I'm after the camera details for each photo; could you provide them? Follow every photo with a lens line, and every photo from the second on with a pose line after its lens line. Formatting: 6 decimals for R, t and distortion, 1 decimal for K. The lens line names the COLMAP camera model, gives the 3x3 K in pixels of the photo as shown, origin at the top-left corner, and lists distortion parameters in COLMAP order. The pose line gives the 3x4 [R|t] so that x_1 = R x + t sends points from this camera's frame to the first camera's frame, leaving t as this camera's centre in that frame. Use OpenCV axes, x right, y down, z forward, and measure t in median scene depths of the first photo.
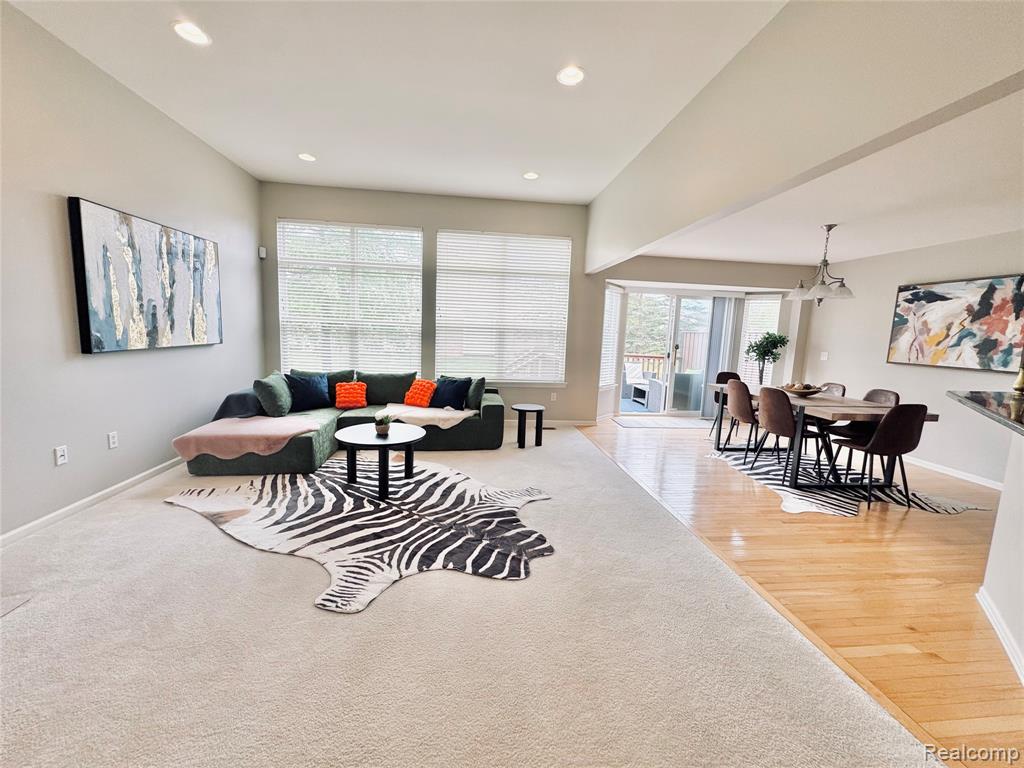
lens RADIAL K [[407.7, 0, 513.8], [0, 407.7, 384.2], [0, 0, 1]] dist [-0.004887, -0.000026]
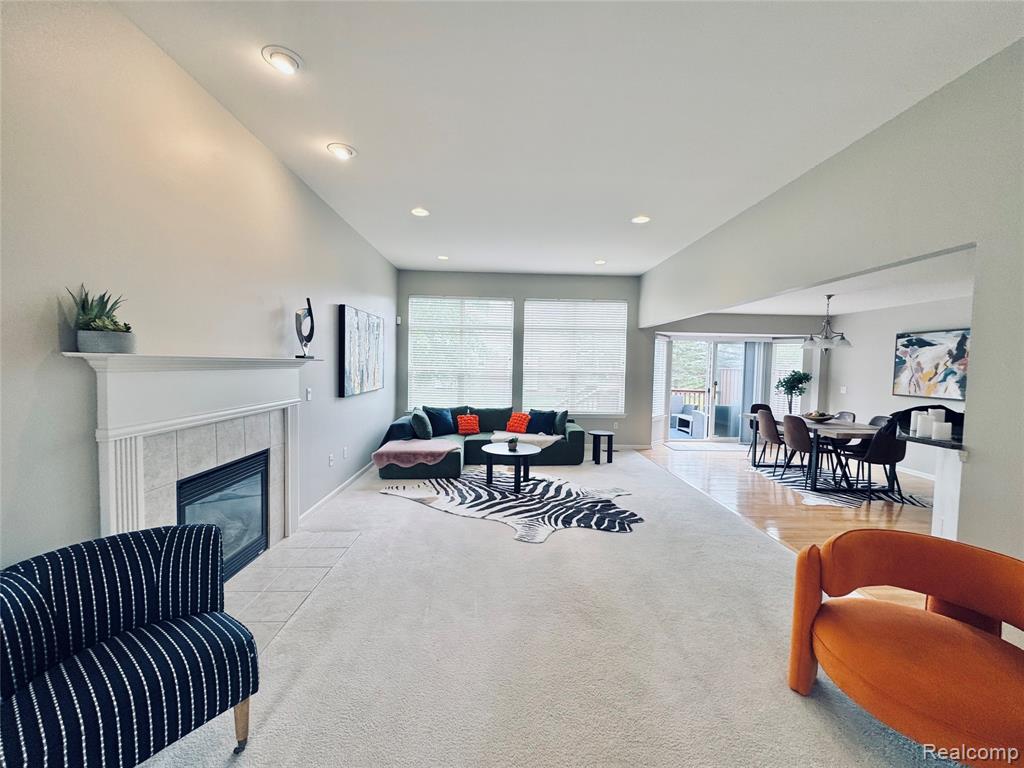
lens RADIAL K [[407.7, 0, 512.6], [0, 407.7, 384.9], [0, 0, 1]] dist [-0.004887, -0.000026]
pose [[0.996775, -0.015642, -0.078711, -0.154008], [0.009148, 0.996574, -0.082201, 0.008615], [0.079727, 0.081215, 0.993503, -0.361316]]
